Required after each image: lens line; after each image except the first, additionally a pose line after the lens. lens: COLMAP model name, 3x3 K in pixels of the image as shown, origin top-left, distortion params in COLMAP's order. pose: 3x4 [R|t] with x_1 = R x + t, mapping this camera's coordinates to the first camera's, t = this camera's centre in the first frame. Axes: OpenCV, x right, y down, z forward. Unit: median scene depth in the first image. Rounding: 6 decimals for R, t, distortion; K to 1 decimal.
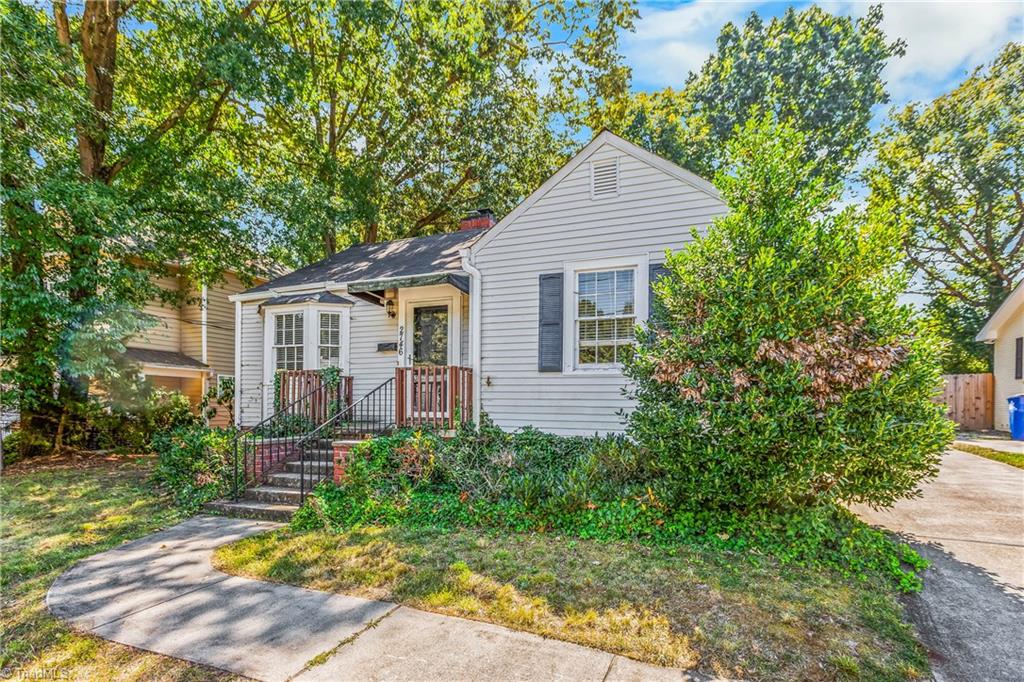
lens RADIAL K [[464.0, 0, 520.7], [0, 464.0, 404.5], [0, 0, 1]] dist [0.002084, -0.000956]
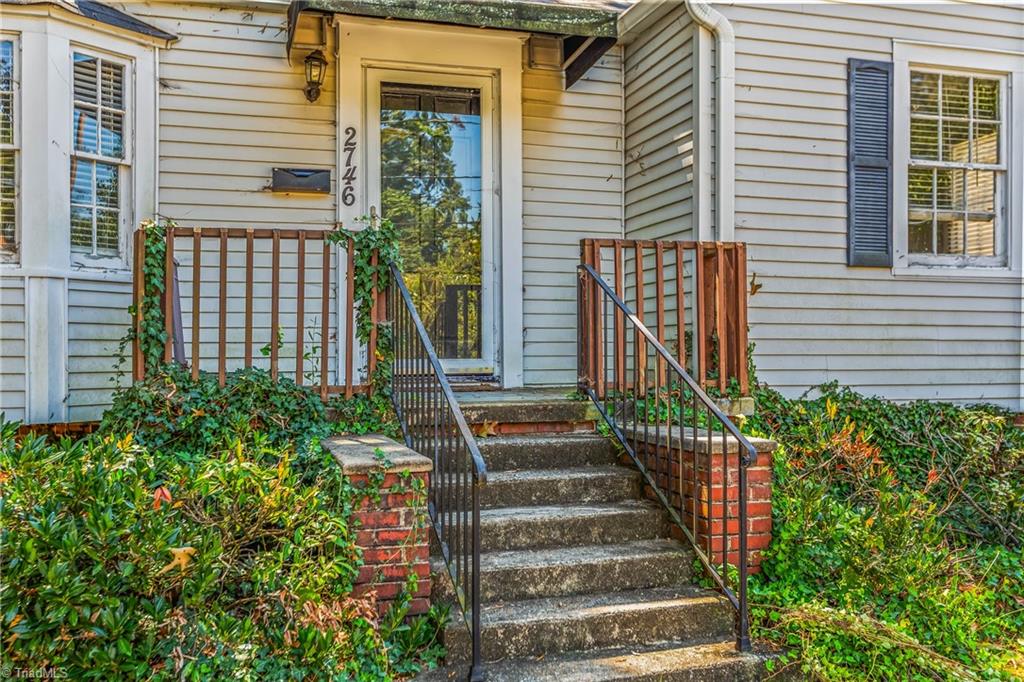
lens RADIAL K [[944.4, 0, 507.0], [0, 944.4, 346.1], [0, 0, 1]] dist [0.002046, 0.000000]
pose [[0.801984, -0.007218, 0.597302, -0.602368], [0.010426, 0.999944, -0.001916, 0.006109], [-0.597254, 0.007764, 0.802014, 0.332000]]
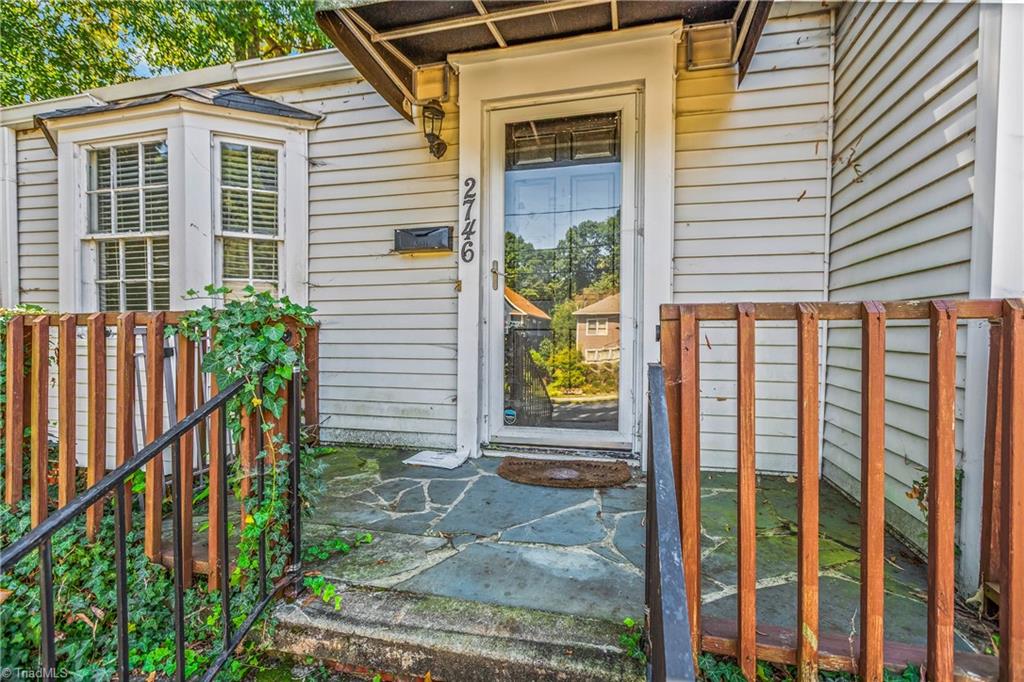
lens RADIAL K [[464.0, 0, 507.8], [0, 464.0, 345.7], [0, 0, 1]] dist [0.002084, -0.000956]
pose [[0.994501, -0.006516, 0.104526, -0.265145], [0.003767, 0.999642, 0.026474, -0.054030], [-0.104661, -0.025935, 0.994170, 0.653662]]
